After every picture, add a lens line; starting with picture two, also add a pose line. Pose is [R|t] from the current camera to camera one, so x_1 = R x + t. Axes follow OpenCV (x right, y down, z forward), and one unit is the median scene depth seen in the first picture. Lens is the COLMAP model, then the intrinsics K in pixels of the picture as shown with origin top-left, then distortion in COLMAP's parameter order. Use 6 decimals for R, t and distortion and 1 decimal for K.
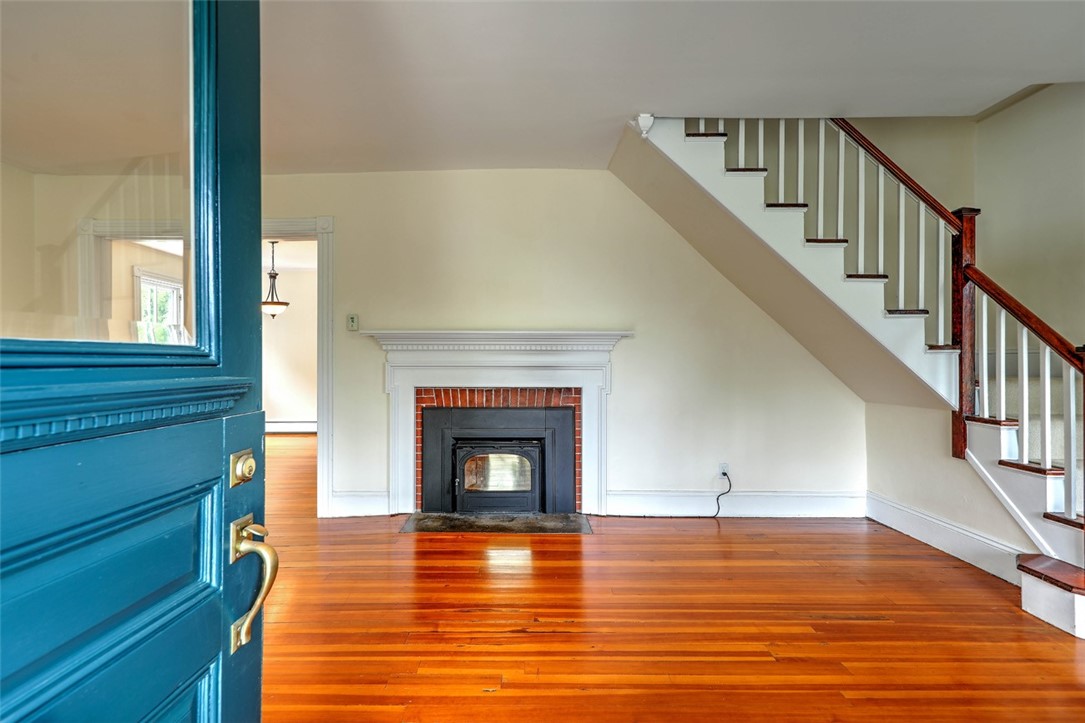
lens RADIAL K [[500.1, 0, 536.1], [0, 500.1, 366.4], [0, 0, 1]] dist [0.002665, 0.000194]
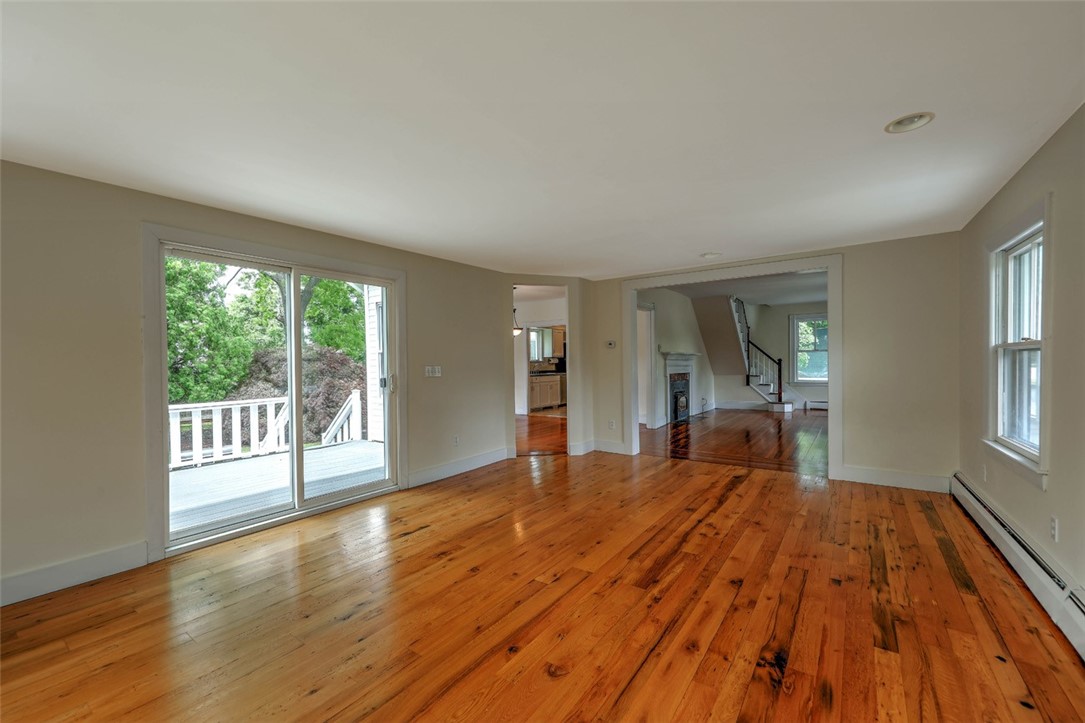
lens RADIAL K [[448.6, 0, 540.1], [0, 448.6, 366.0], [0, 0, 1]] dist [0.000498, 0.000294]
pose [[0.562825, -0.006589, 0.826550, -2.538738], [0.020126, 0.999781, -0.005735, 0.002391], [-0.826331, 0.019862, 0.562834, 0.246797]]
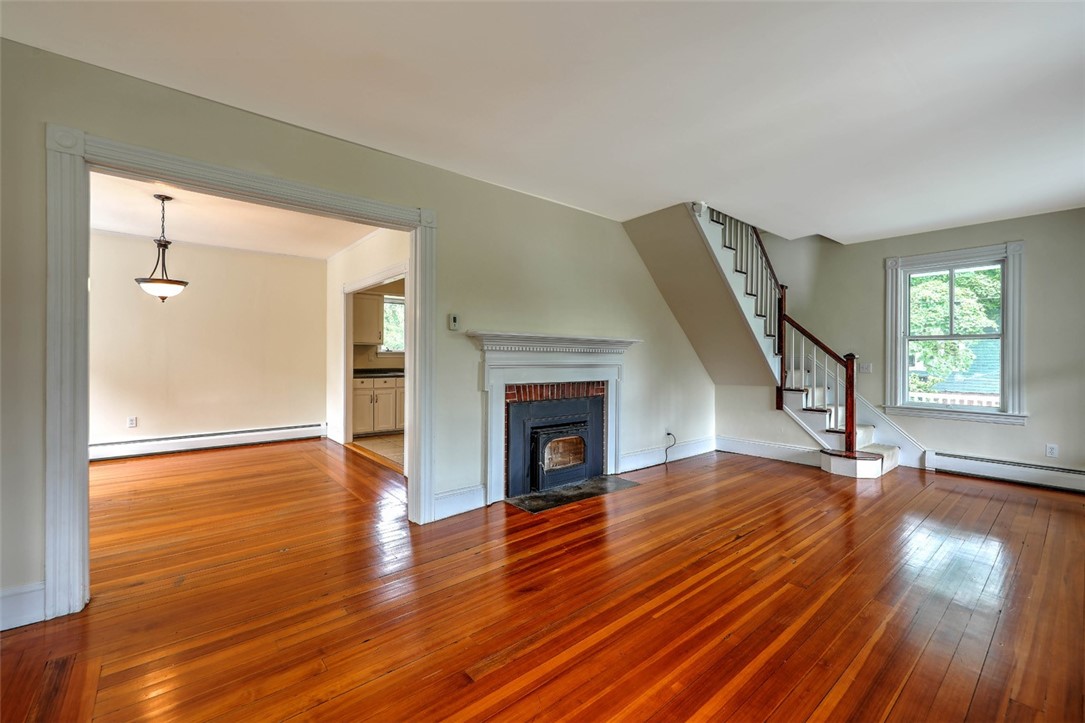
lens RADIAL K [[448.6, 0, 540.1], [0, 448.6, 366.0], [0, 0, 1]] dist [0.000498, 0.000294]
pose [[0.762545, -0.007288, 0.646894, -0.820965], [0.002456, 0.999962, 0.008370, -0.007012], [-0.646930, -0.004794, 0.762534, 0.203270]]
